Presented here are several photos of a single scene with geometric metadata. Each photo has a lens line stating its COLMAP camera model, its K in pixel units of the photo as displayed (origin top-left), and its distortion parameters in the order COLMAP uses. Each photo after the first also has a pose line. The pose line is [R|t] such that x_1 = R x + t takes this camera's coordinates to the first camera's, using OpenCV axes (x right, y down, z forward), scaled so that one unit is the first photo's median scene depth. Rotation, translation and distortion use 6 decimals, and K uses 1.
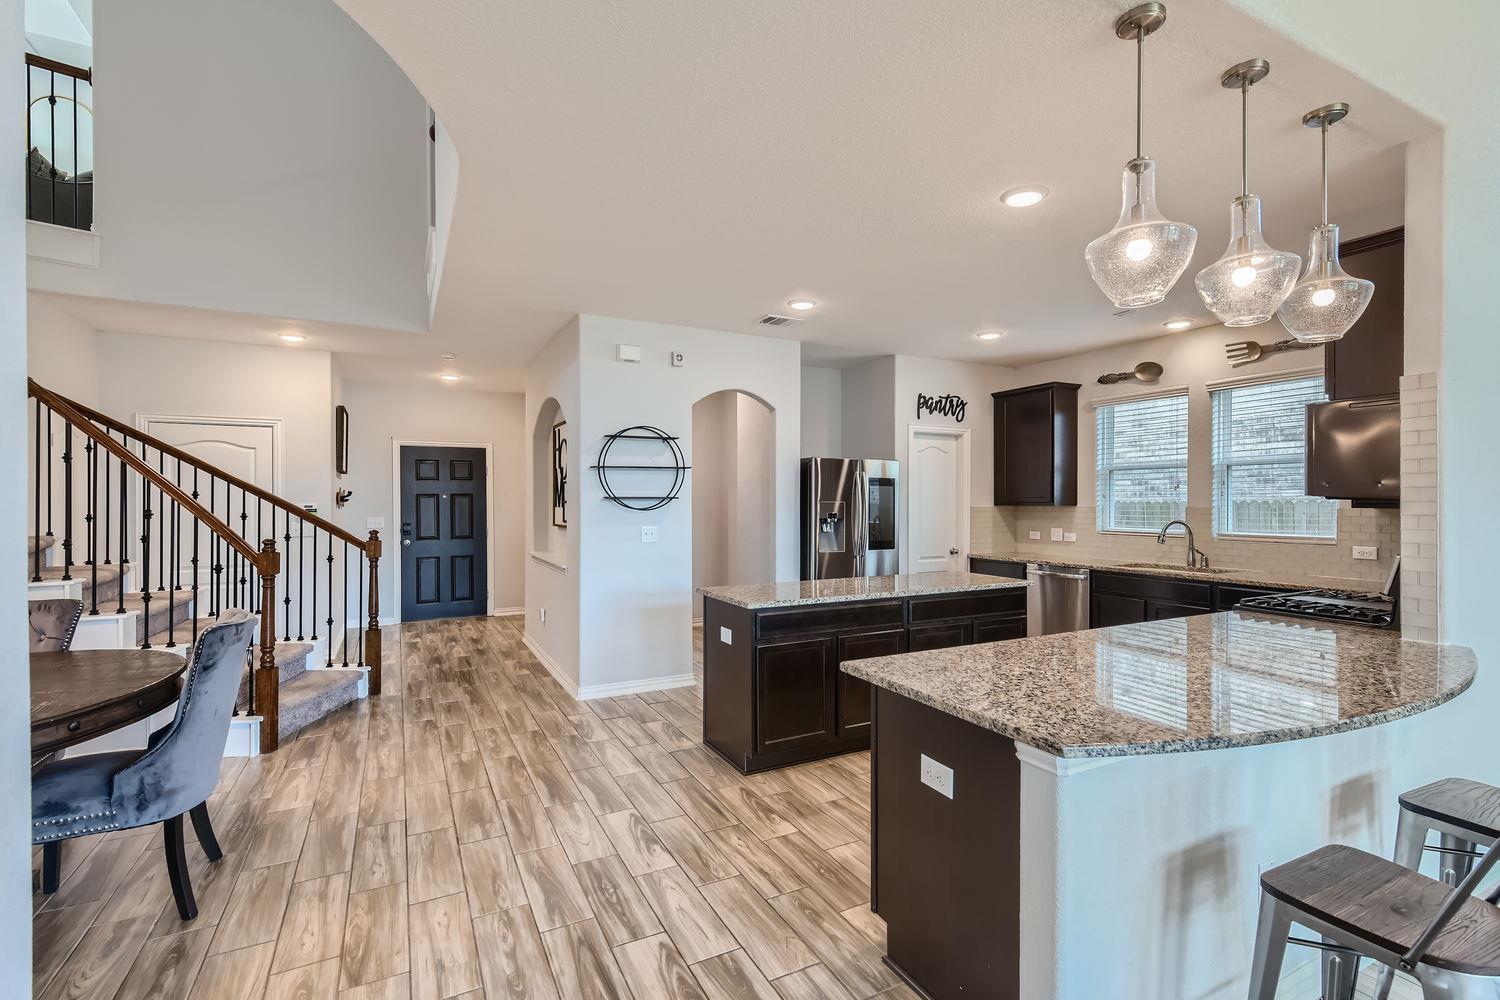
lens RADIAL K [[673.3, 0, 750.0], [0, 673.3, 500.0], [0, 0, 1]] dist [0.002850, -0.000065]
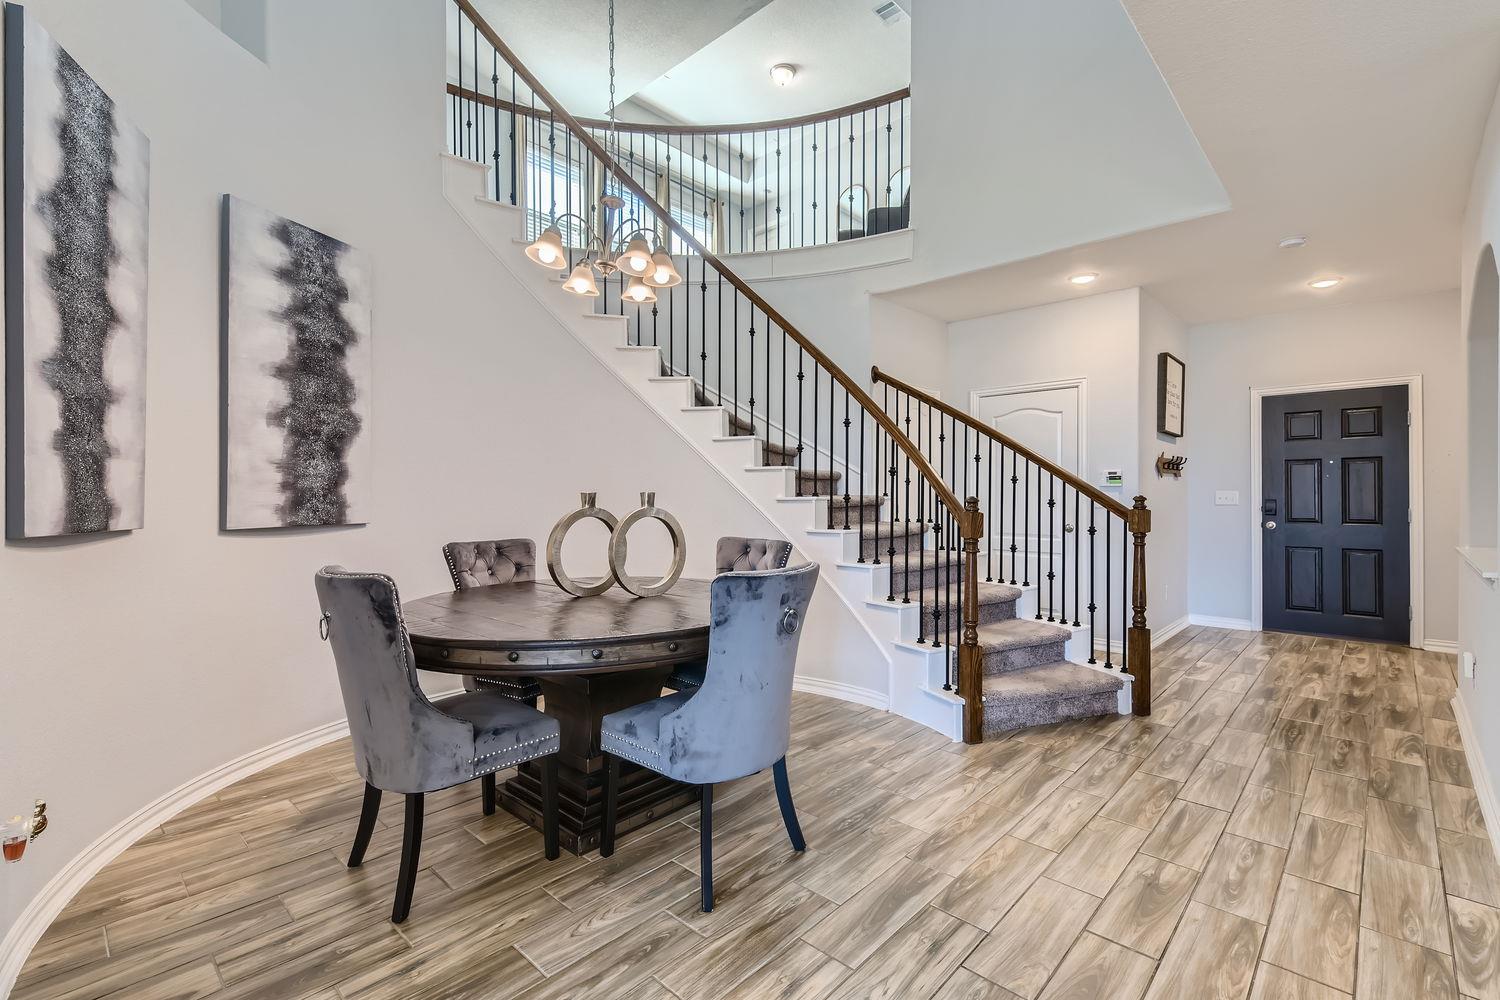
lens RADIAL K [[661.5, 0, 772.8], [0, 661.5, 497.8], [0, 0, 1]] dist [0.003124, -0.000672]
pose [[0.334692, 0.008967, -0.942285, -0.001250], [0.002101, 0.999945, 0.010262, 0.041839], [0.942325, -0.005414, 0.334655, 0.401386]]
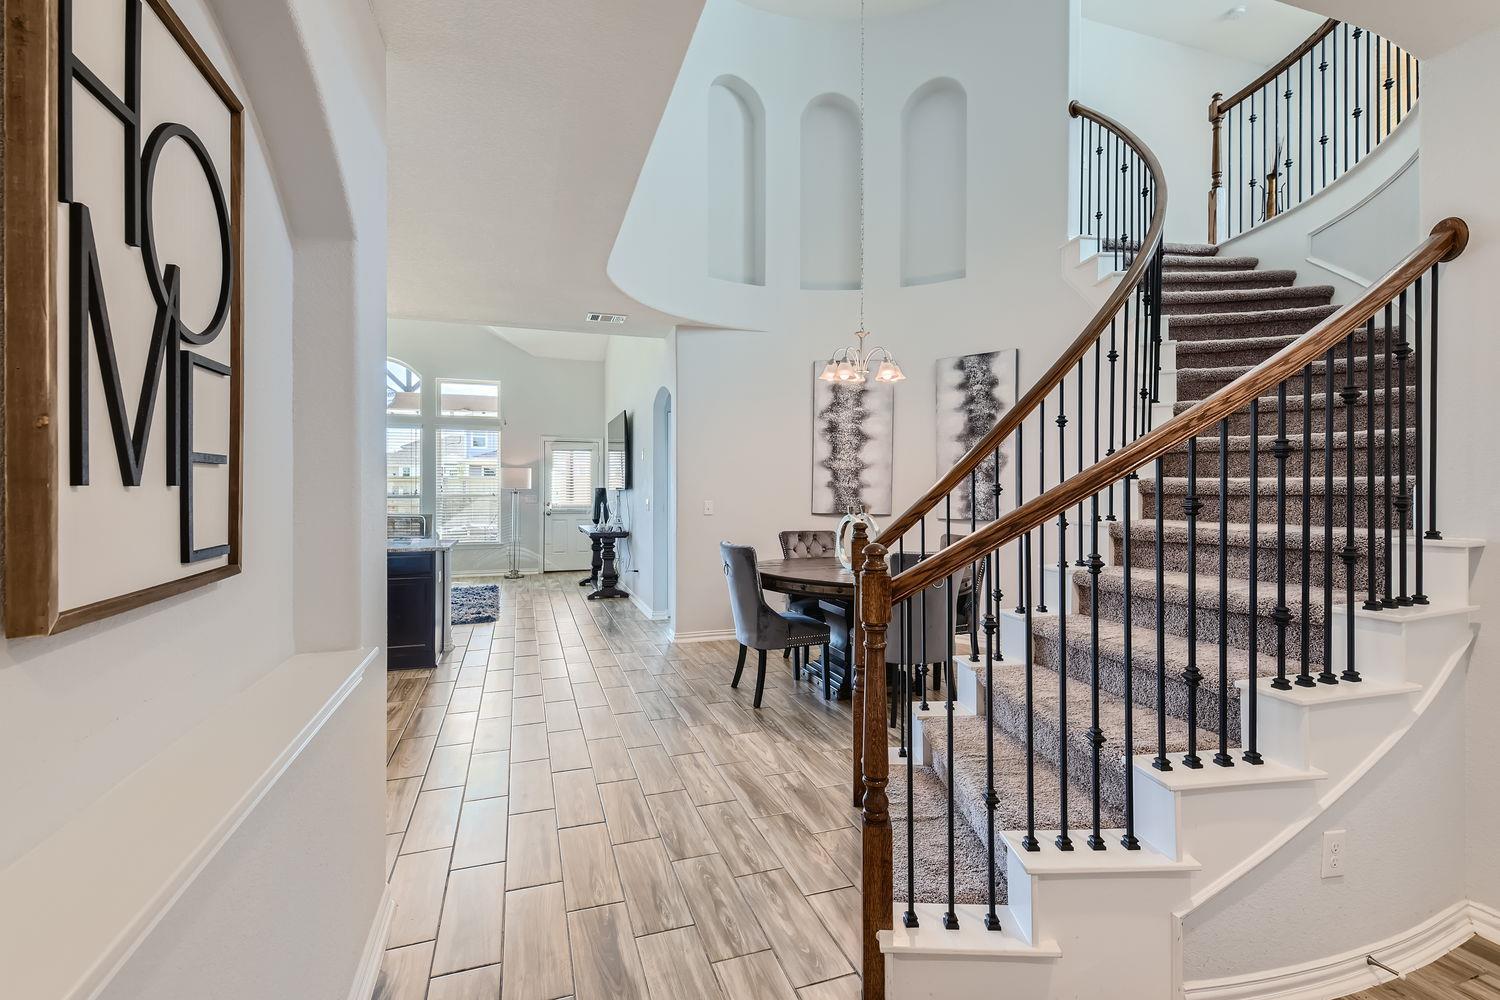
lens RADIAL K [[673.3, 0, 750.0], [0, 673.3, 500.0], [0, 0, 1]] dist [0.002850, -0.000065]
pose [[-0.987951, -0.002293, 0.154750, -0.597145], [0.000551, 0.999832, 0.018334, 0.014973], [-0.154766, 0.018198, -0.987783, 1.486600]]
